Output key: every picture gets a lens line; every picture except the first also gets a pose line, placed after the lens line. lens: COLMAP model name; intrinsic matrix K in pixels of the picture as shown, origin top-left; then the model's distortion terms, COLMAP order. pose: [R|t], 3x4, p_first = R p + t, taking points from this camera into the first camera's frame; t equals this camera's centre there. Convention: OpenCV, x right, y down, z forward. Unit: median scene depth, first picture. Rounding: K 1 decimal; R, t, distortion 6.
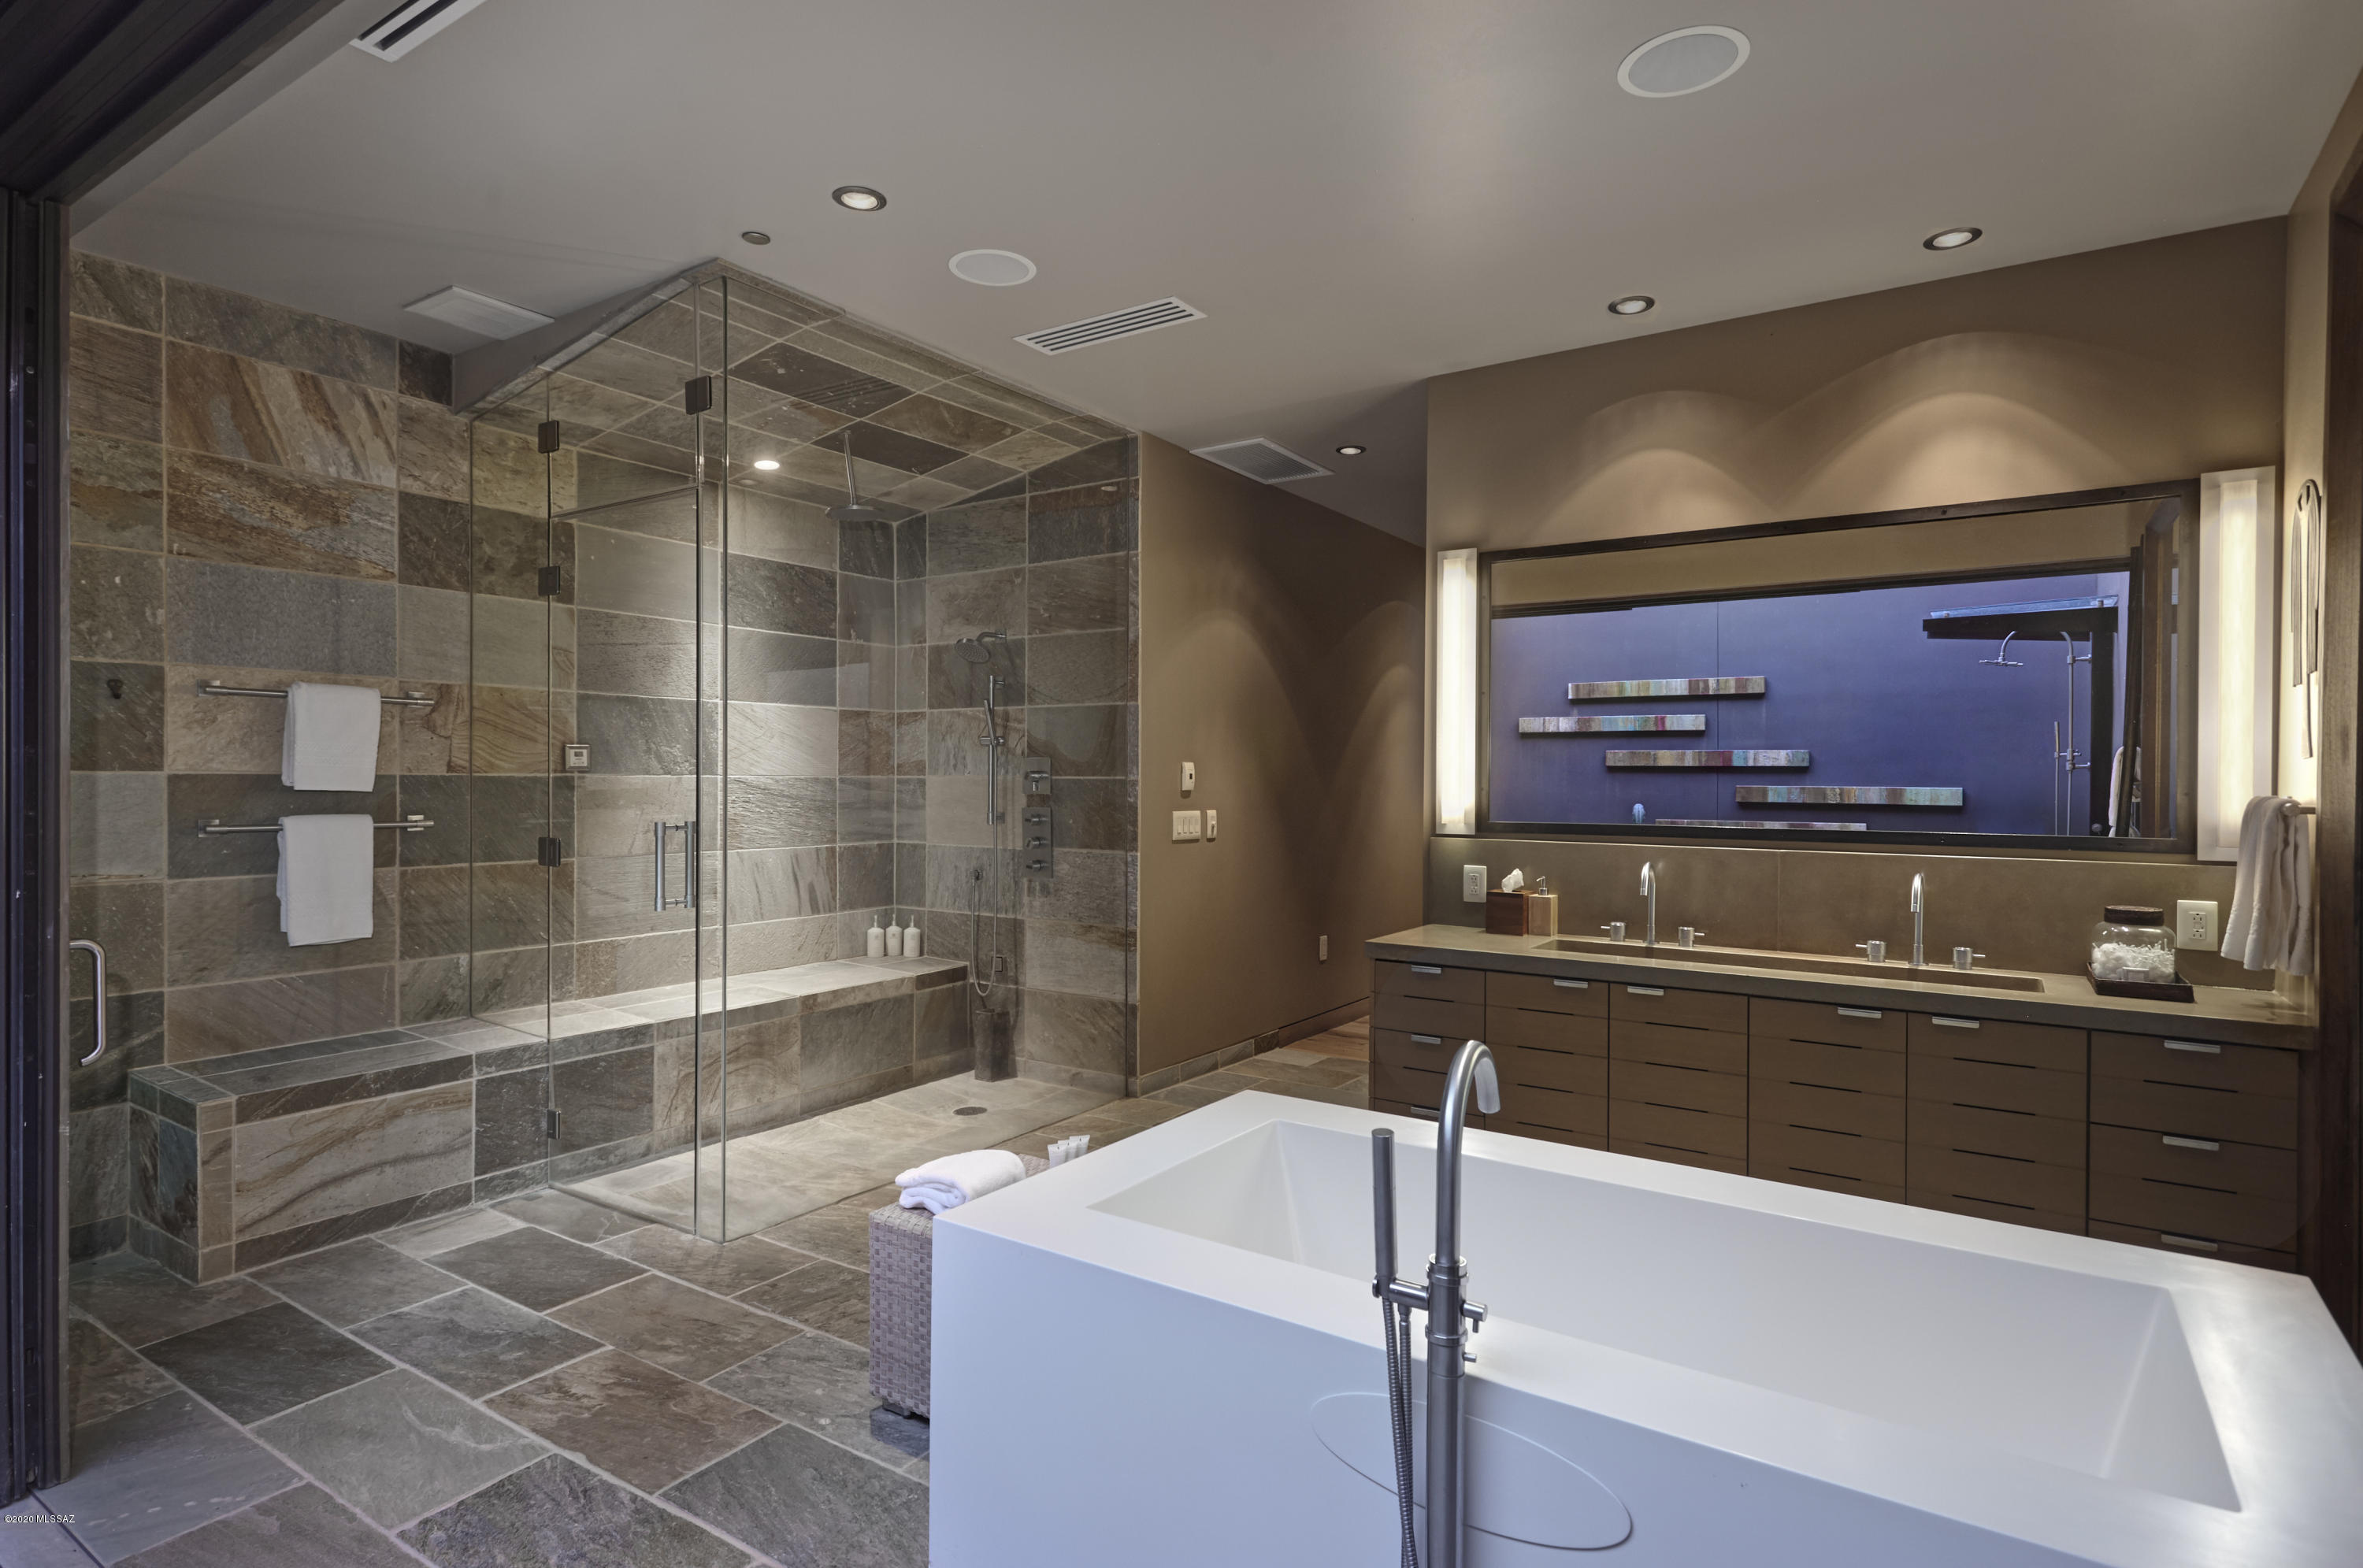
lens RADIAL K [[1221.4, 0, 1181.3], [0, 1221.4, 786.4], [0, 0, 1]] dist [0.004390, 0.000721]
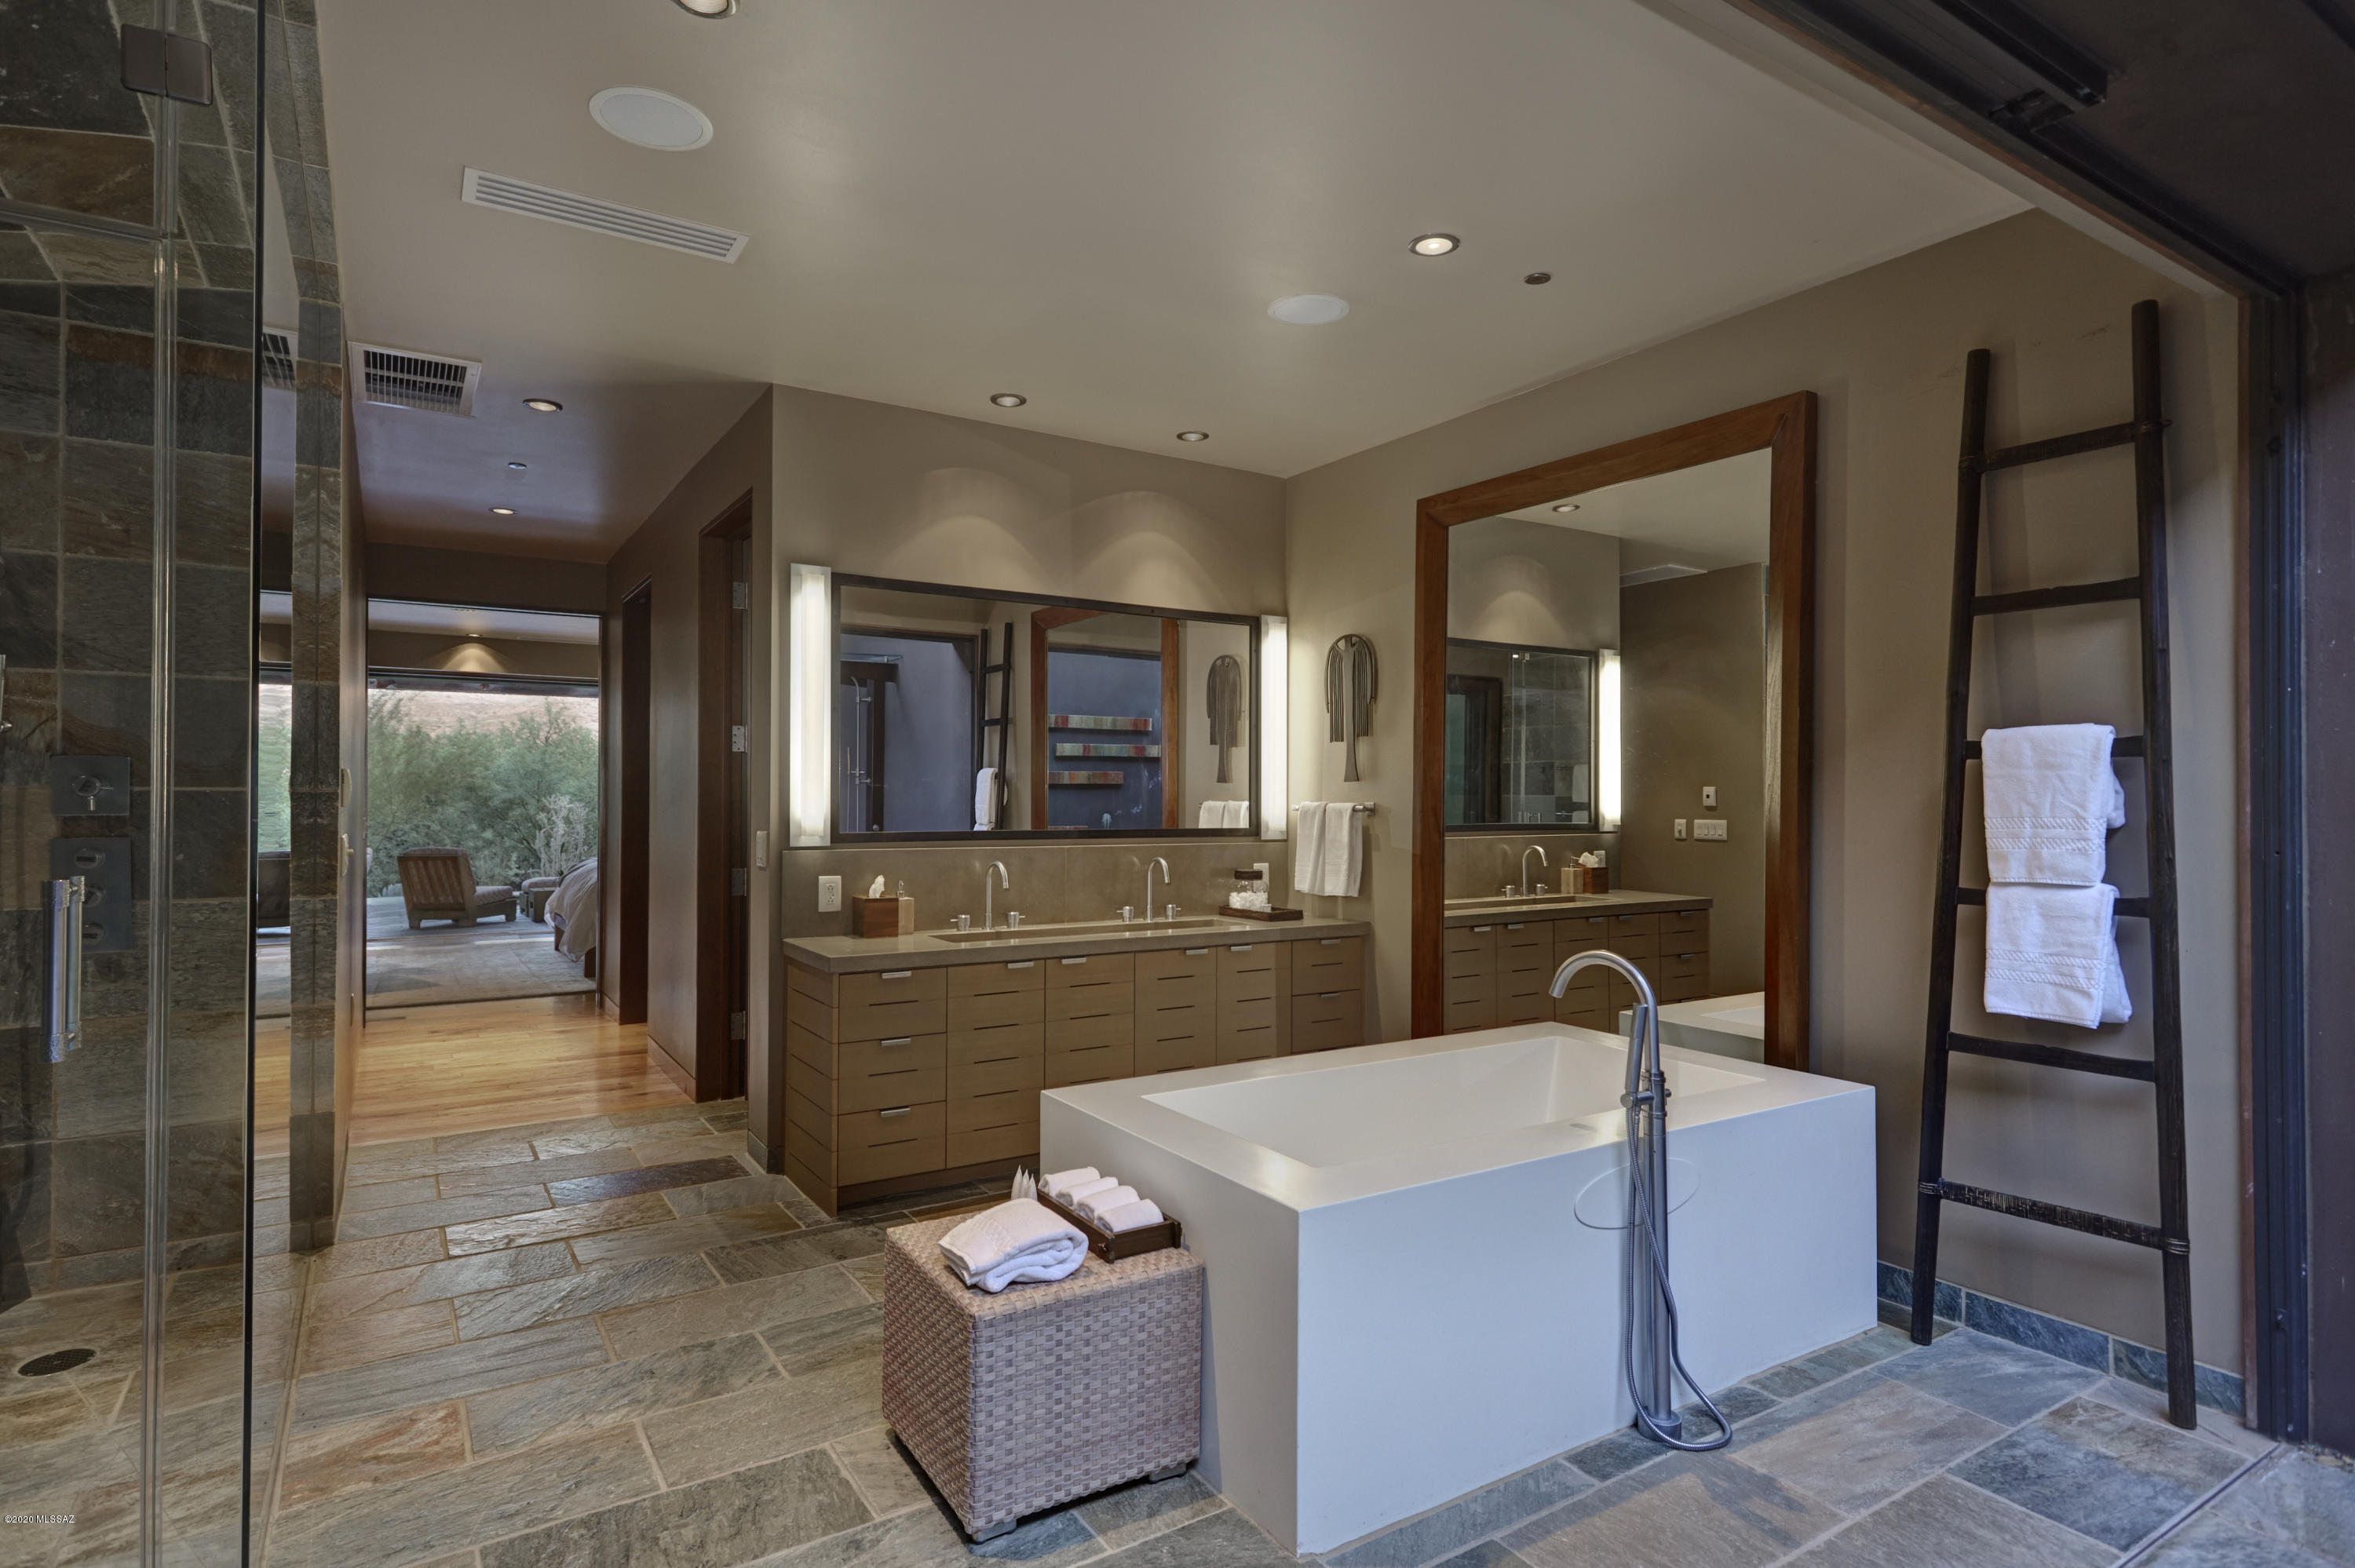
lens RADIAL K [[1217.2, 0, 1175.8], [0, 1217.2, 783.6], [0, 0, 1]] dist [0.004390, 0.000721]
pose [[0.399990, 0.005615, 0.916502, -0.595330], [0.001810, 0.999974, -0.006917, -0.005776], [-0.916518, 0.004425, 0.399970, 0.332610]]
